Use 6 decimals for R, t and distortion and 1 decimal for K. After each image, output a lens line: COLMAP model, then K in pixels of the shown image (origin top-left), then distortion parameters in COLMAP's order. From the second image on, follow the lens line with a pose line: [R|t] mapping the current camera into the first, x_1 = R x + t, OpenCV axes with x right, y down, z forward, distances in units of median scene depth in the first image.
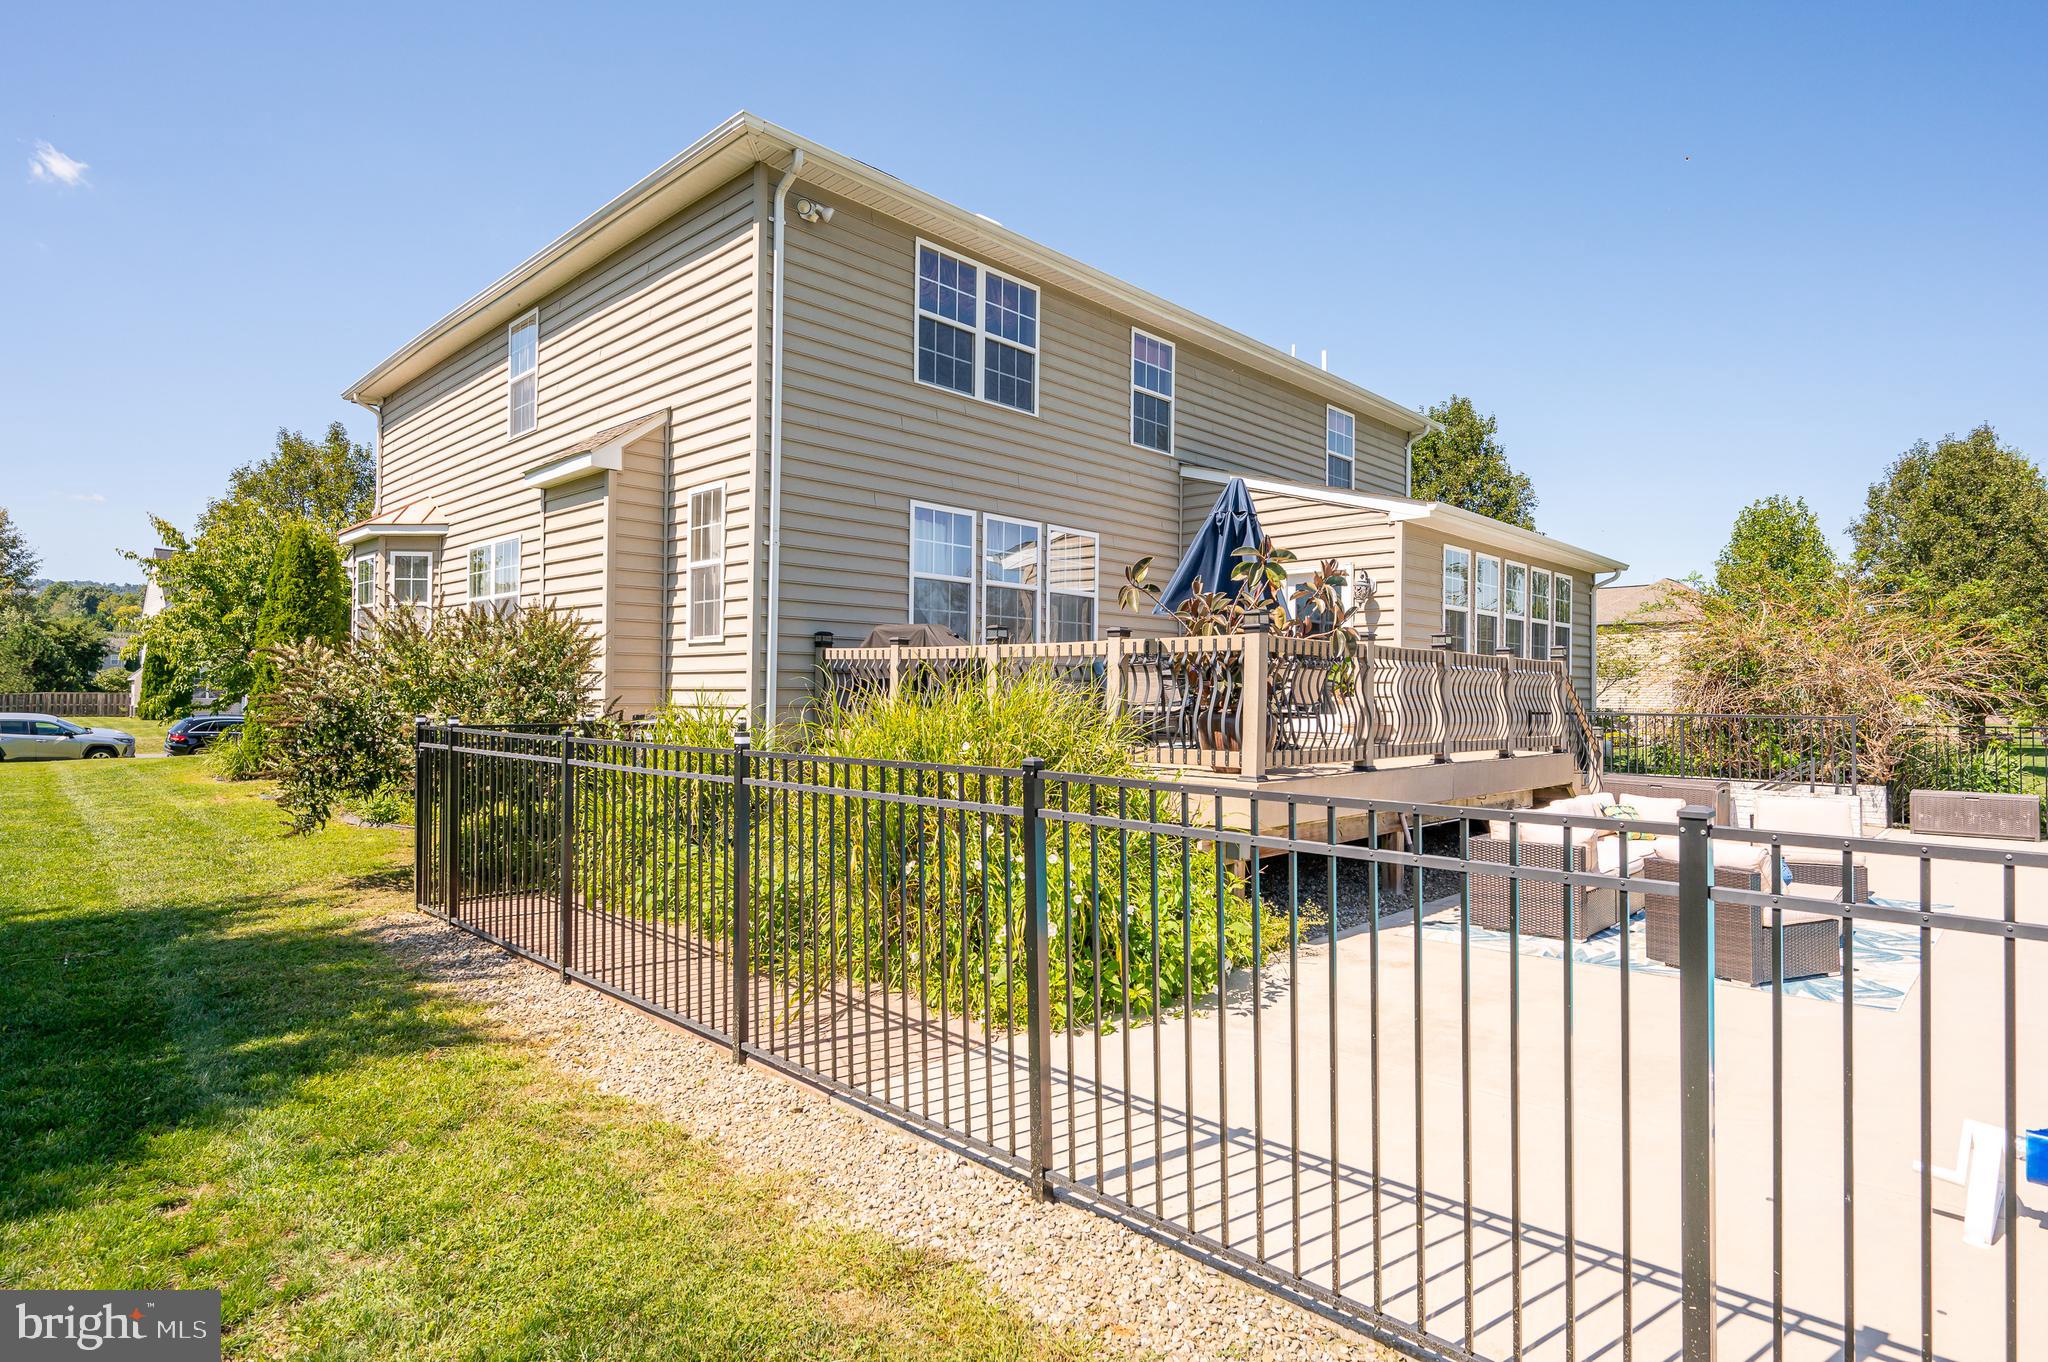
lens RADIAL K [[1089.6, 0, 1014.3], [0, 1089.6, 672.0], [0, 0, 1]] dist [0.001059, -0.000972]
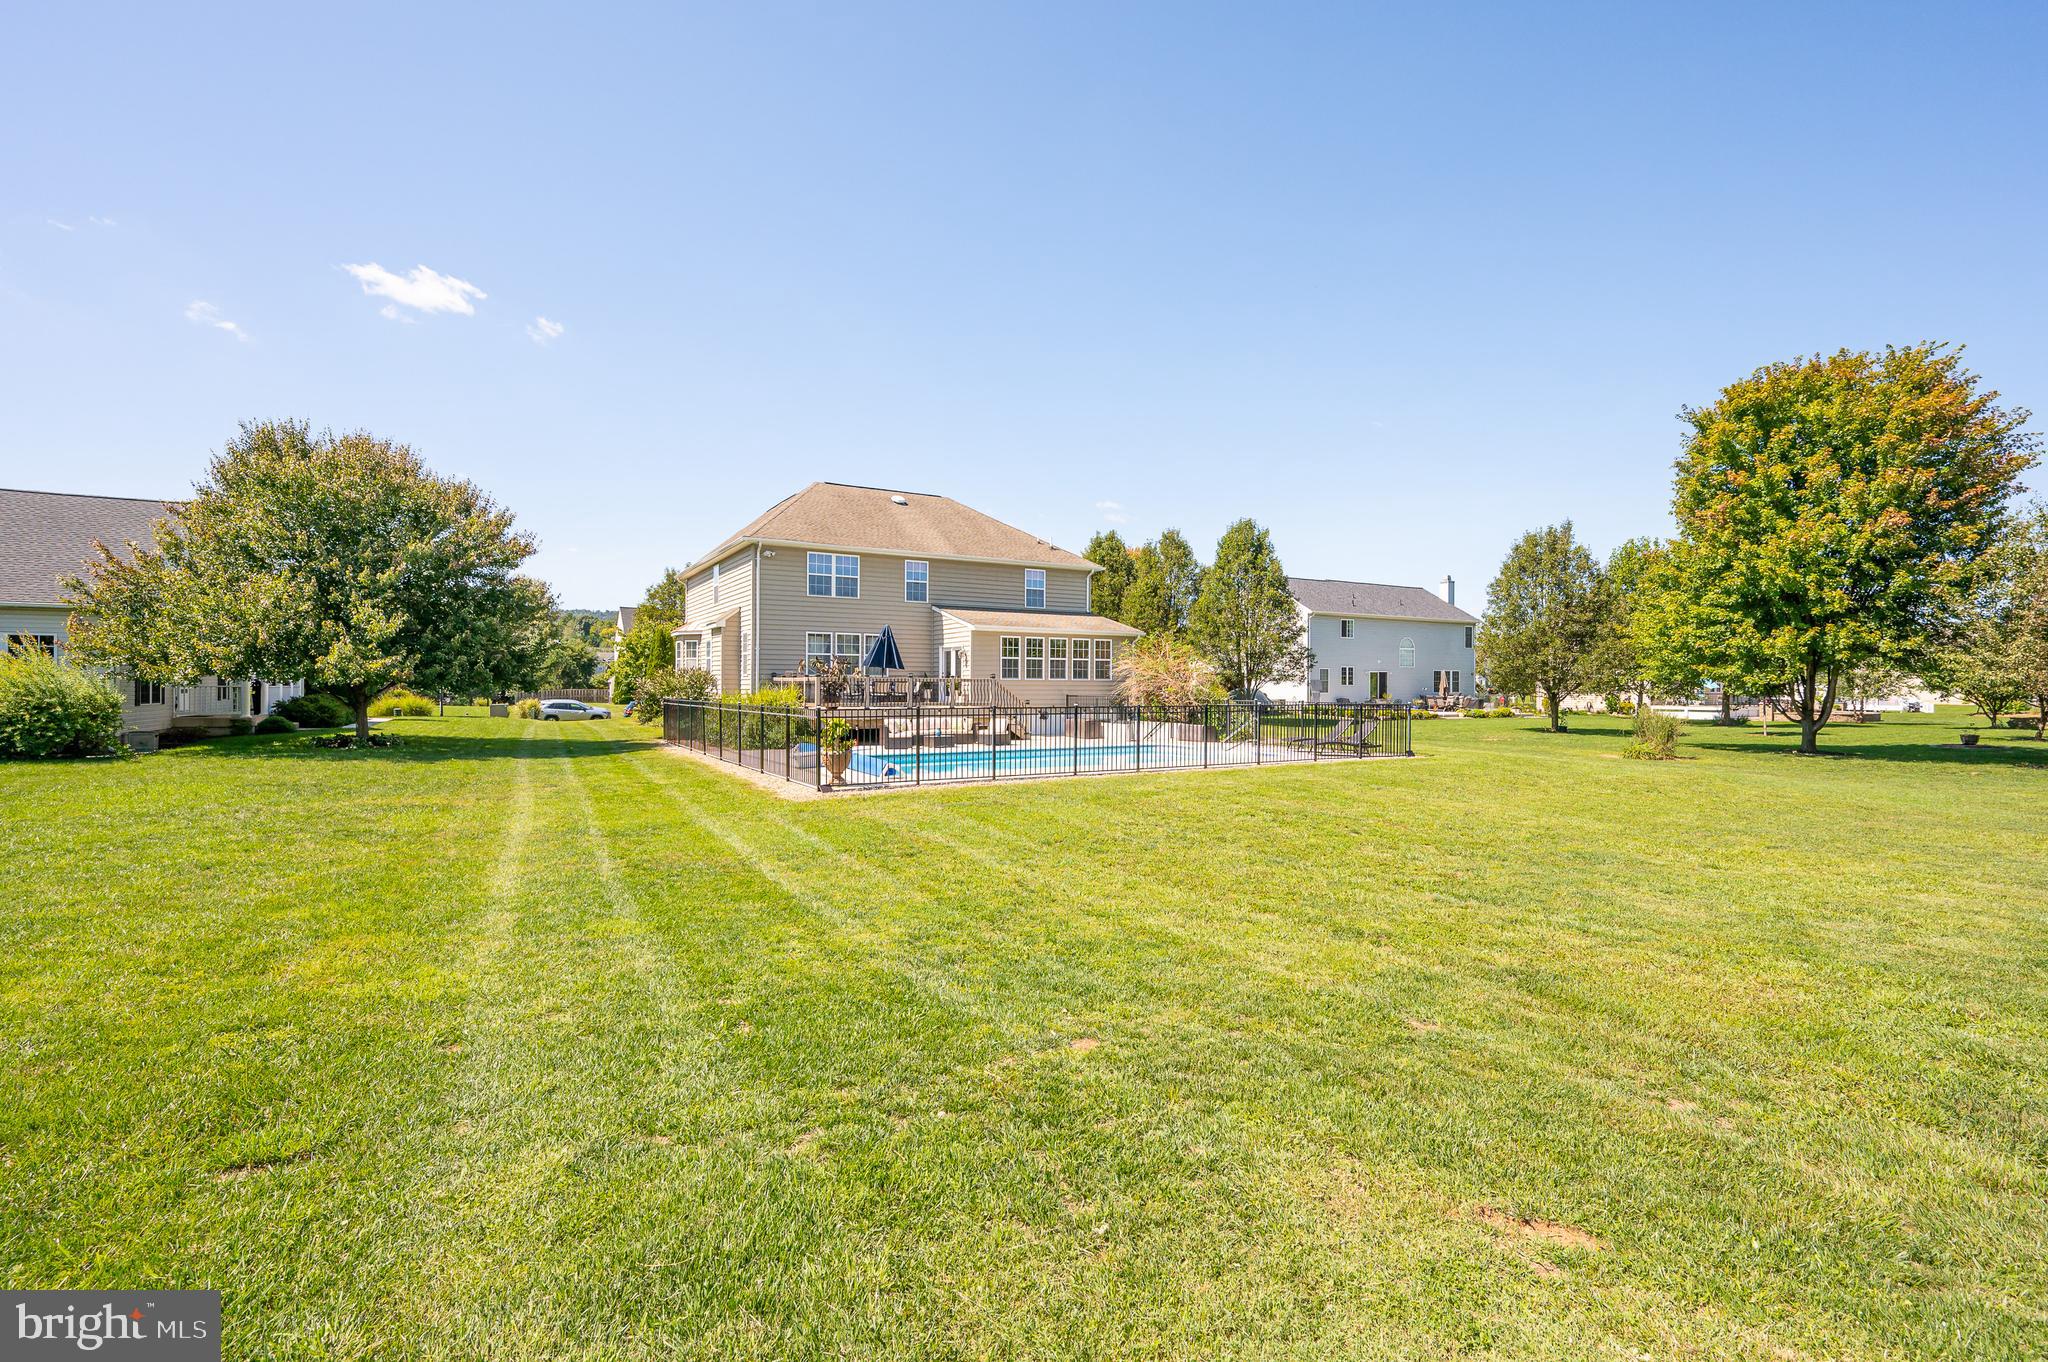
lens RADIAL K [[946.7, 0, 1020.9], [0, 946.7, 668.4], [0, 0, 1]] dist [0.000750, 0.001057]
pose [[0.963188, -0.011258, -0.268592, 1.179264], [0.011814, 0.999930, 0.000457, -0.035880], [0.268568, -0.003613, 0.963254, -1.441986]]
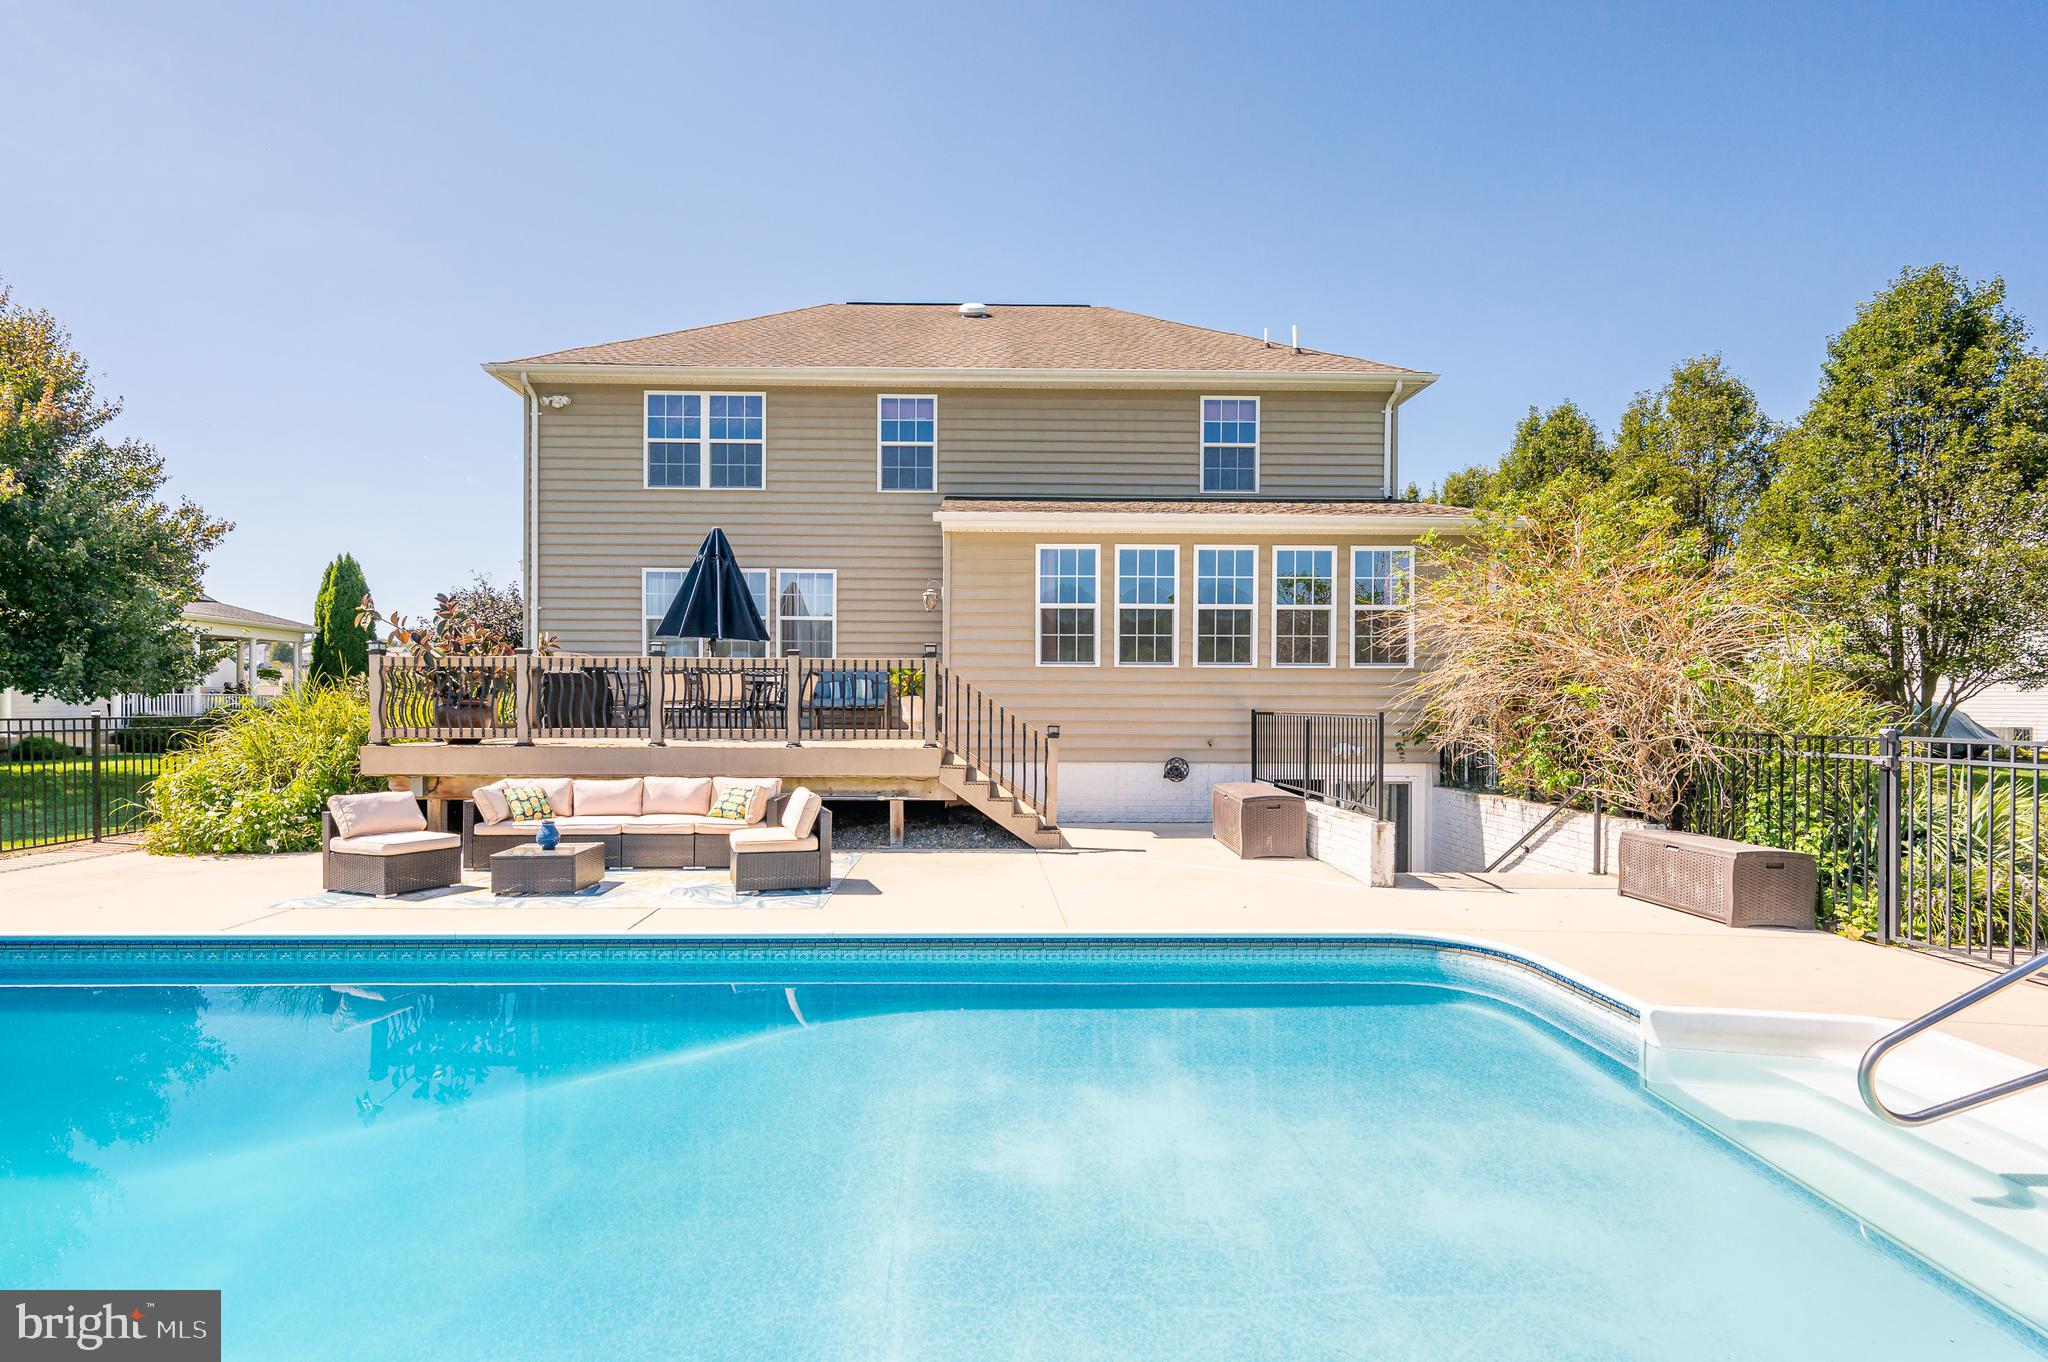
lens RADIAL K [[946.7, 0, 985.7], [0, 946.7, 711.0], [0, 0, 1]] dist [0.000750, 0.001057]
pose [[0.704430, 0.000001, -0.709773, 1.053068], [0.017729, 0.999688, 0.017597, 0.022685], [0.709552, -0.024980, 0.704210, 0.370161]]
